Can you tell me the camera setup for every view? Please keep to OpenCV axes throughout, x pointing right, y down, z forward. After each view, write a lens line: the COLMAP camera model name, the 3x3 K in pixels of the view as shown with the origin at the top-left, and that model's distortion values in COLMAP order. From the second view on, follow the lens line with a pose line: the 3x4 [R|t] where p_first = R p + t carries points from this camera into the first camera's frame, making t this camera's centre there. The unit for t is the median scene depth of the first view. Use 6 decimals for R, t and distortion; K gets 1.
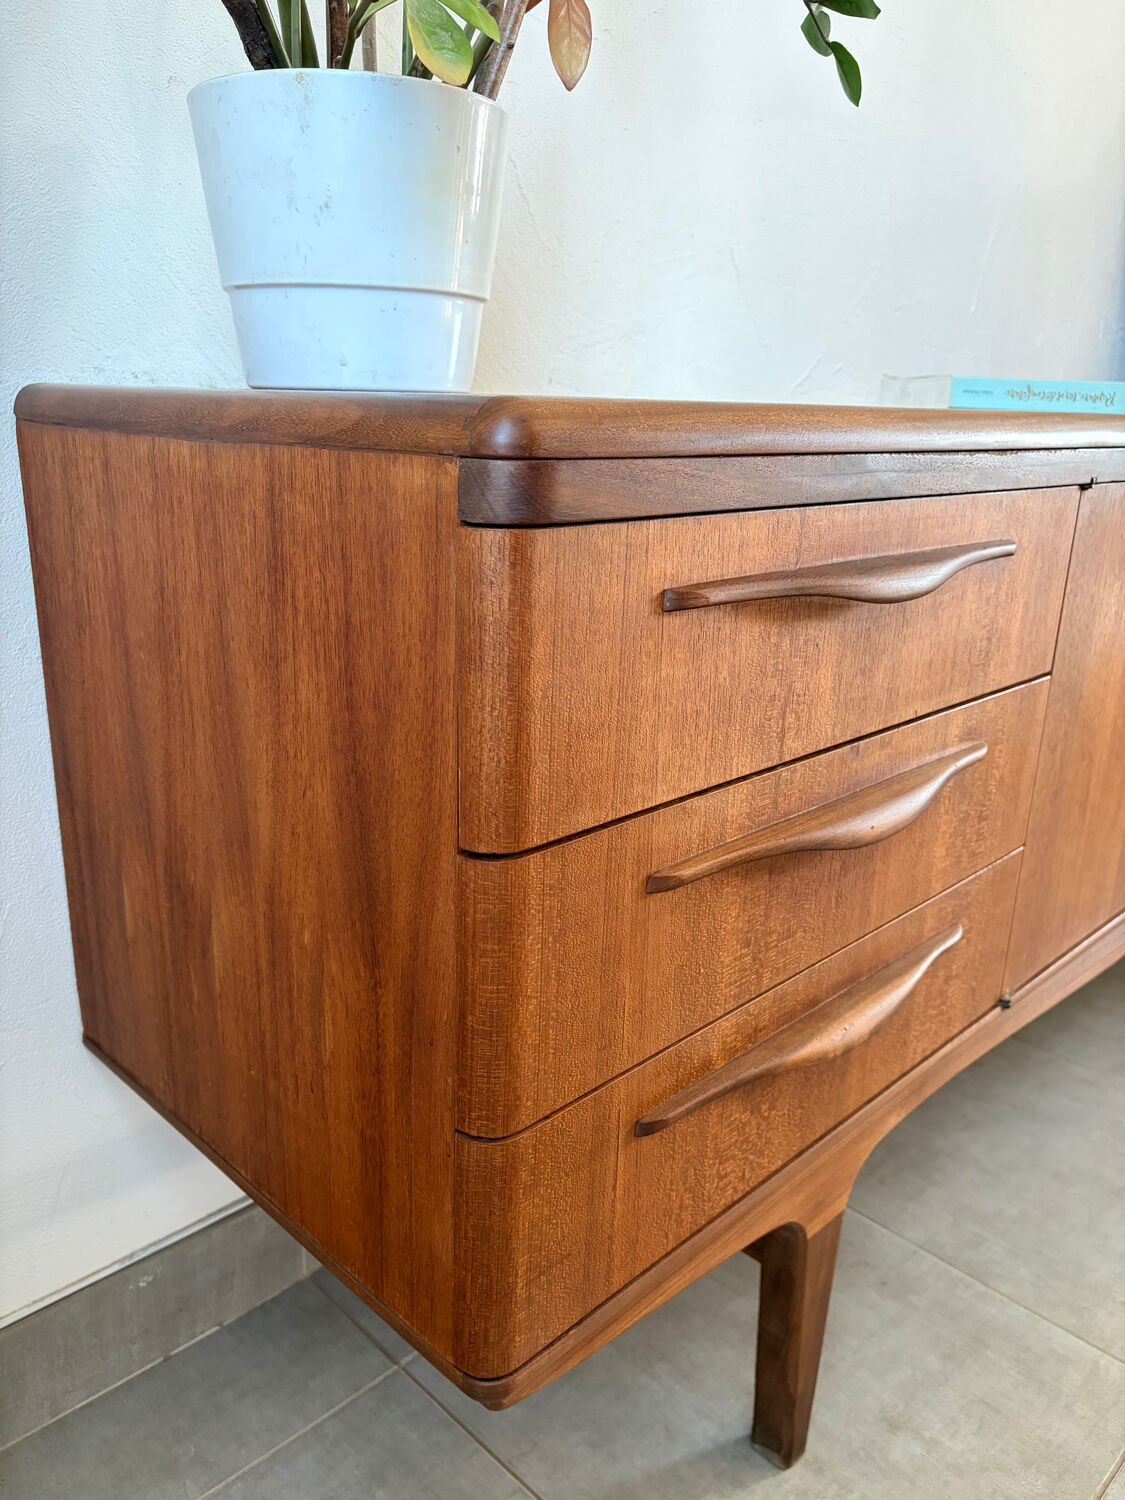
lens RADIAL K [[1145.3, 0, 557.4], [0, 1145.3, 764.6], [0, 0, 1]] dist [0.036940, -0.035115]
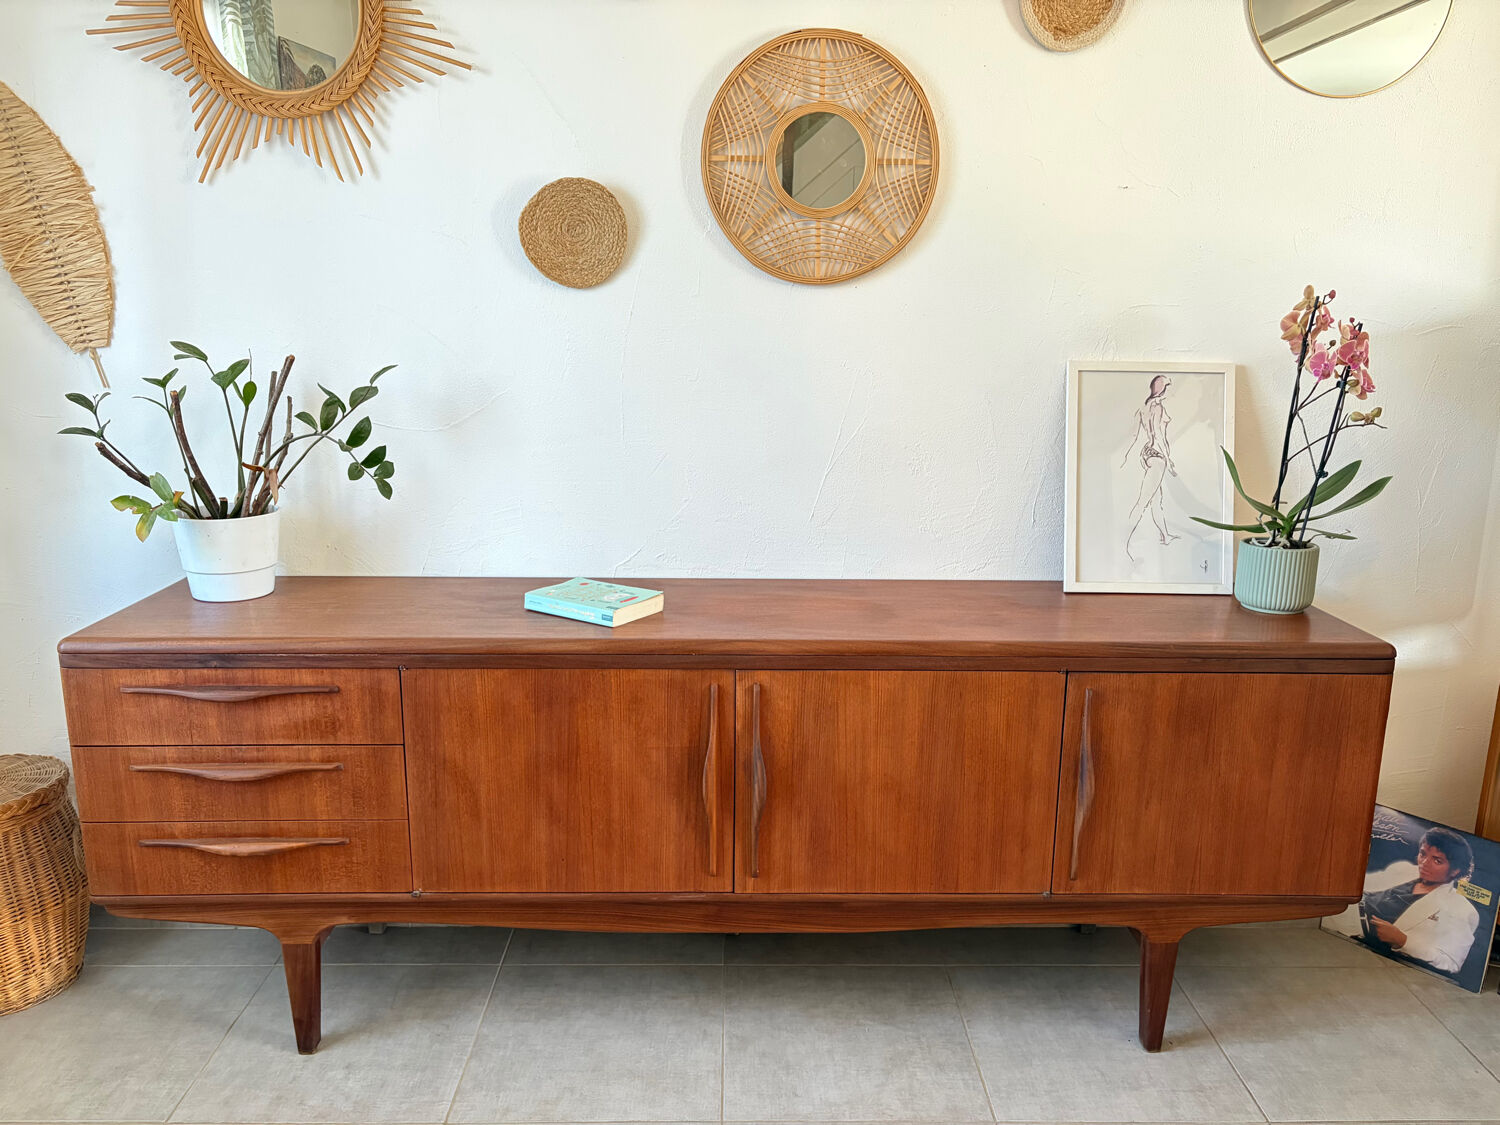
lens RADIAL K [[1145.3, 0, 753.2], [0, 1145.3, 563.1], [0, 0, 1]] dist [0.036940, -0.035115]
pose [[0.722136, 0.131311, -0.679174, 3.147084], [-0.195965, 0.980430, -0.018806, -0.678746], [0.663413, 0.146675, 0.733737, -0.342124]]
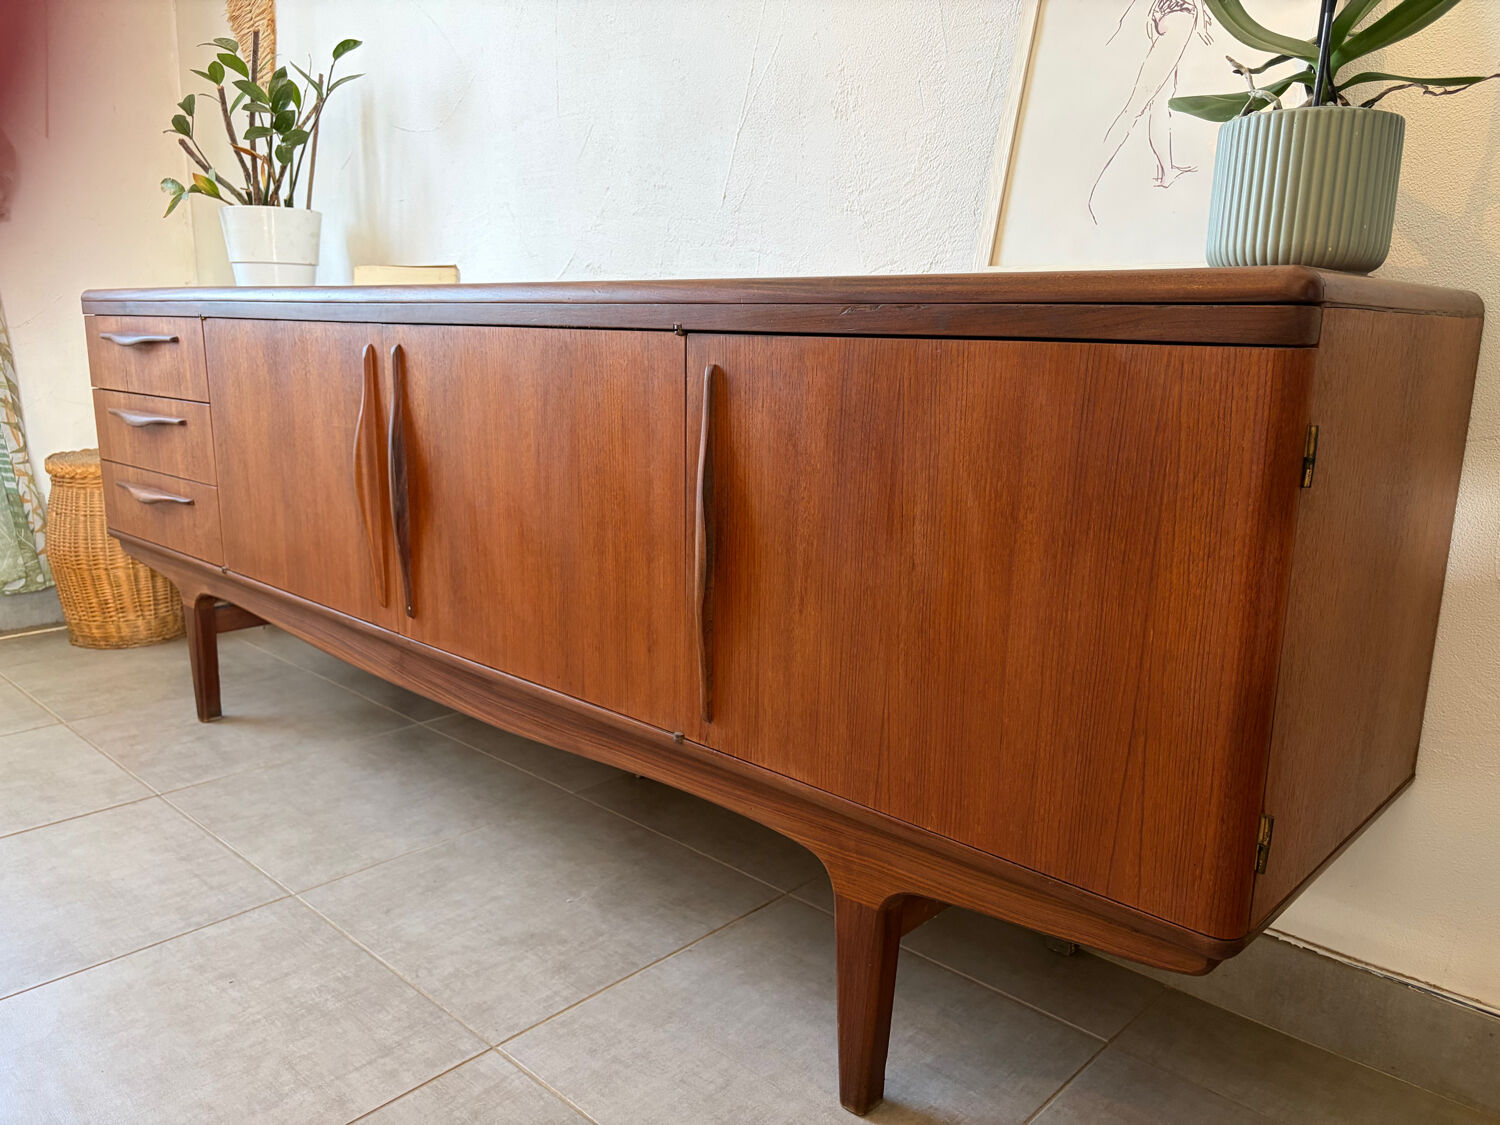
lens RADIAL K [[1145.3, 0, 747.9], [0, 1145.3, 567.7], [0, 0, 1]] dist [0.036940, -0.035115]
pose [[0.030488, 0.181510, -0.982916, 3.459454], [-0.310444, 0.936460, 0.163302, -0.598573], [0.950103, 0.300161, 0.084899, 2.434999]]
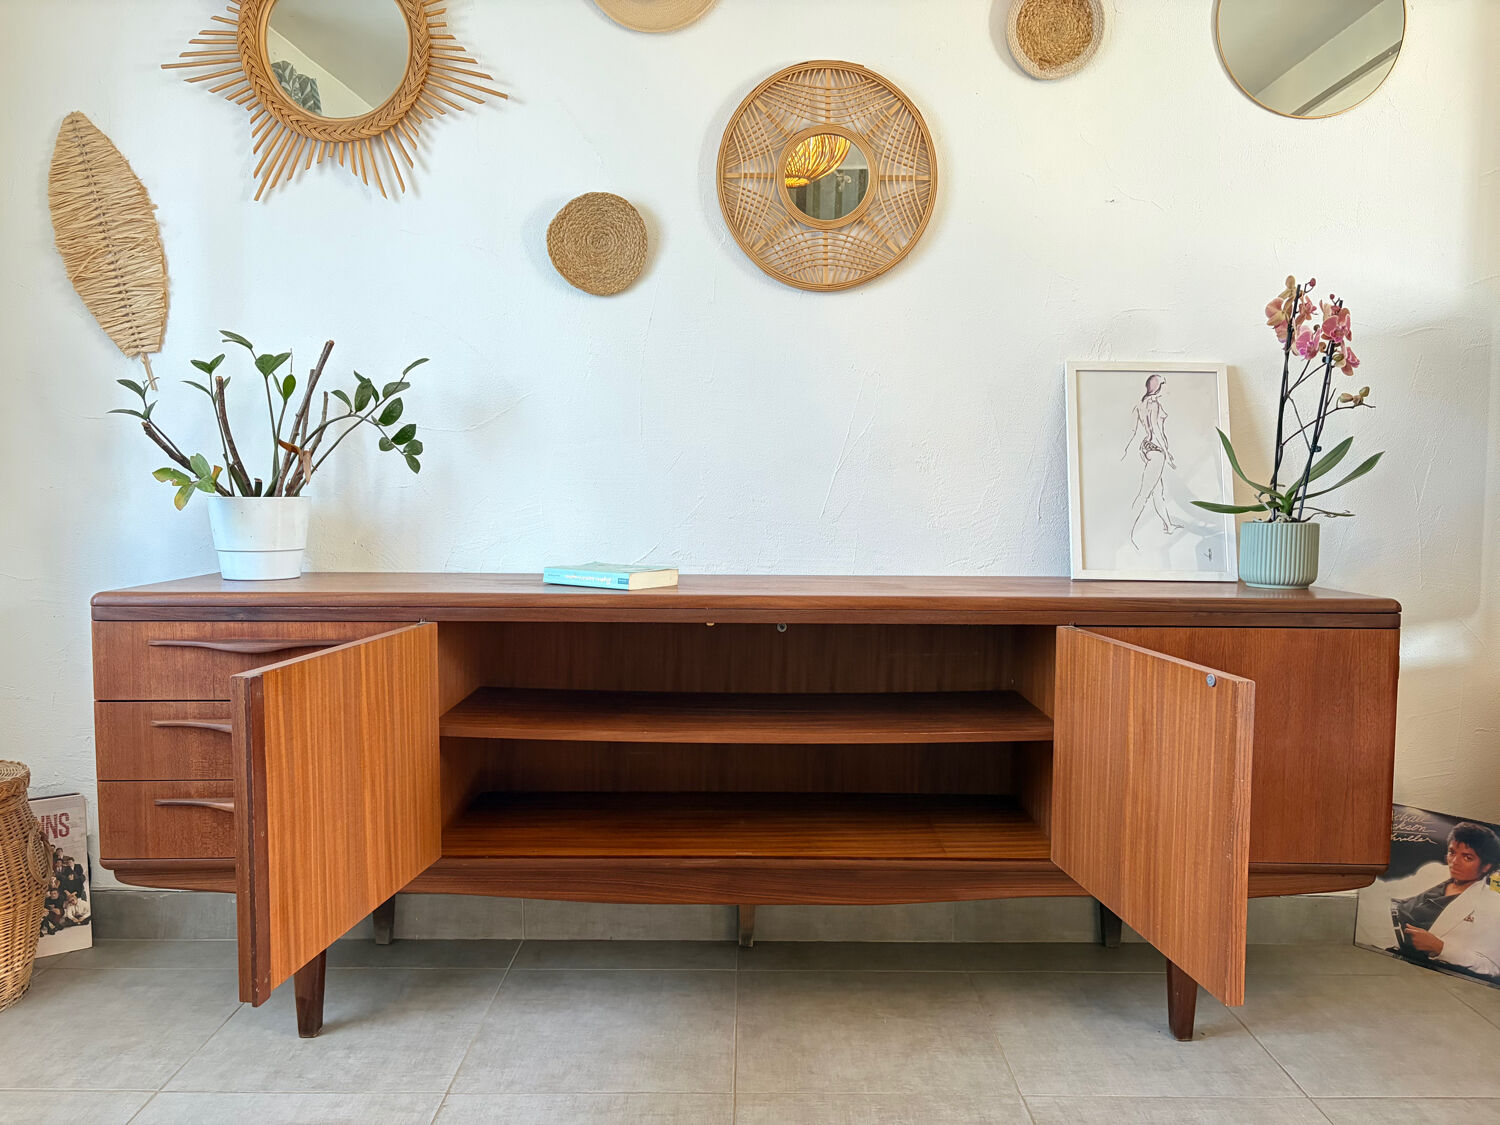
lens RADIAL K [[1145.3, 0, 753.5], [0, 1145.3, 565.7], [0, 0, 1]] dist [0.036940, -0.035115]
pose [[0.712514, 0.024608, -0.701227, 3.258636], [-0.194843, 0.967019, -0.164044, -0.118831], [0.674063, 0.253513, 0.693809, -0.282505]]
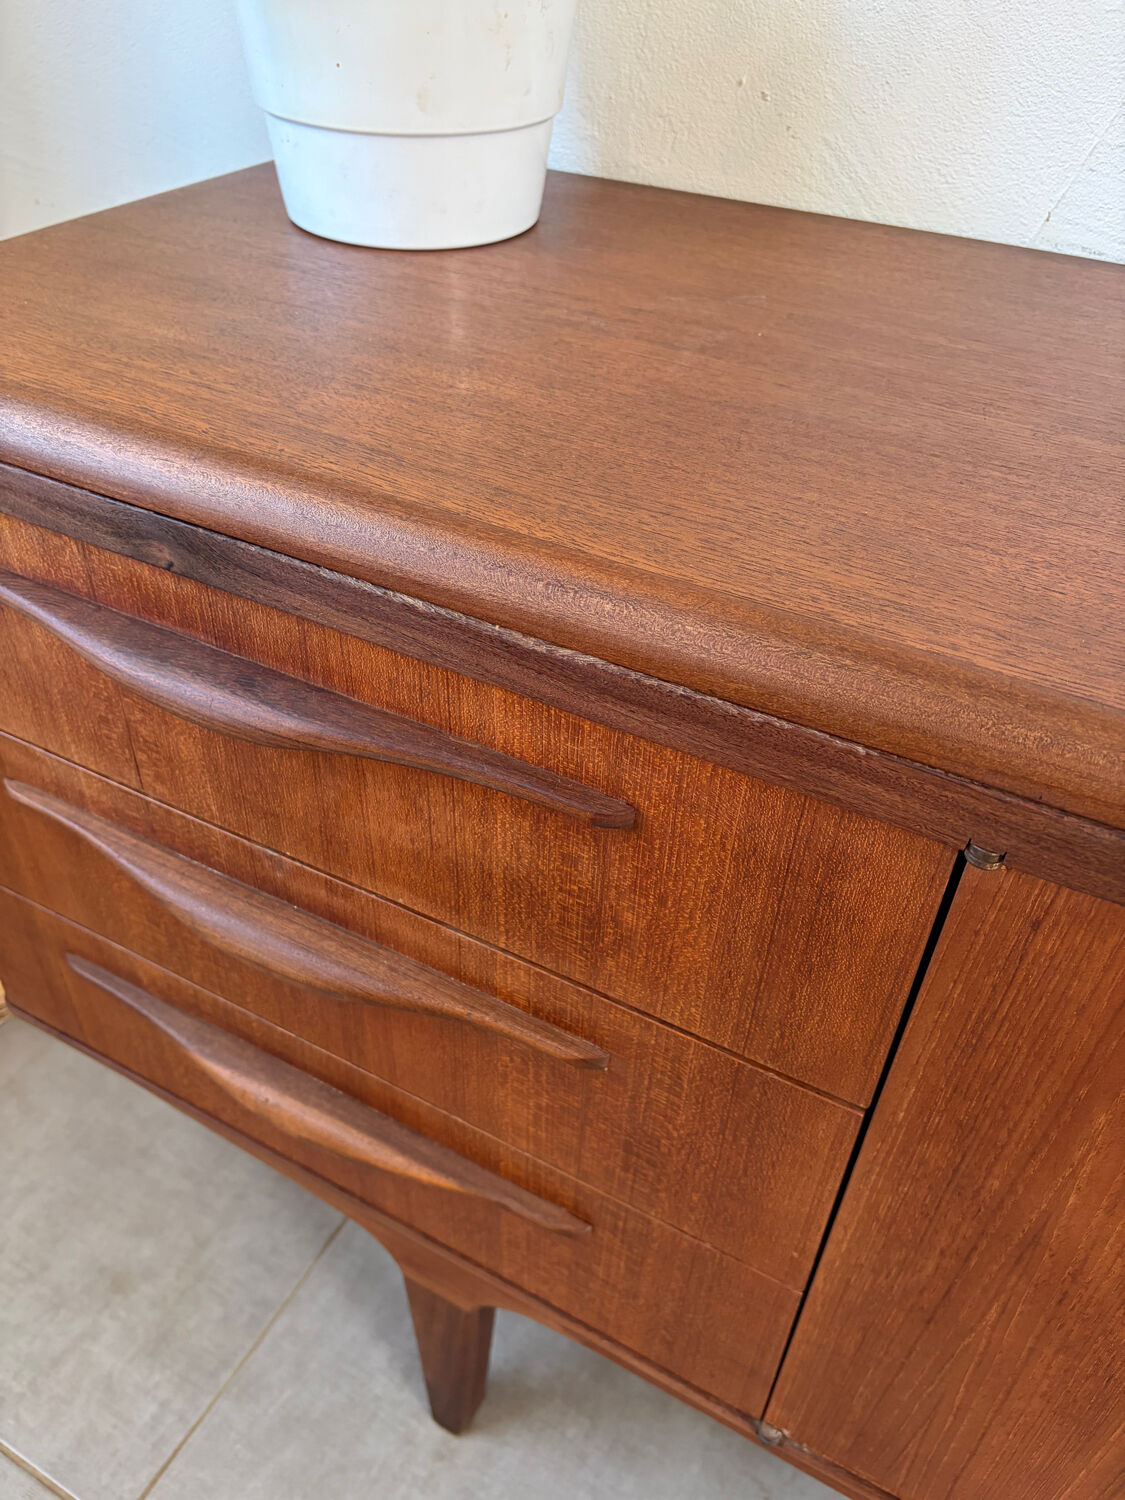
lens RADIAL K [[1145.3, 0, 553.3], [0, 1145.3, 754.8], [0, 0, 1]] dist [0.036940, -0.035115]
pose [[0.287449, 0.590585, -0.754044, 0.870688], [-0.310411, 0.802221, 0.509987, -0.532186], [0.906100, 0.087468, 0.413922, 0.856157]]
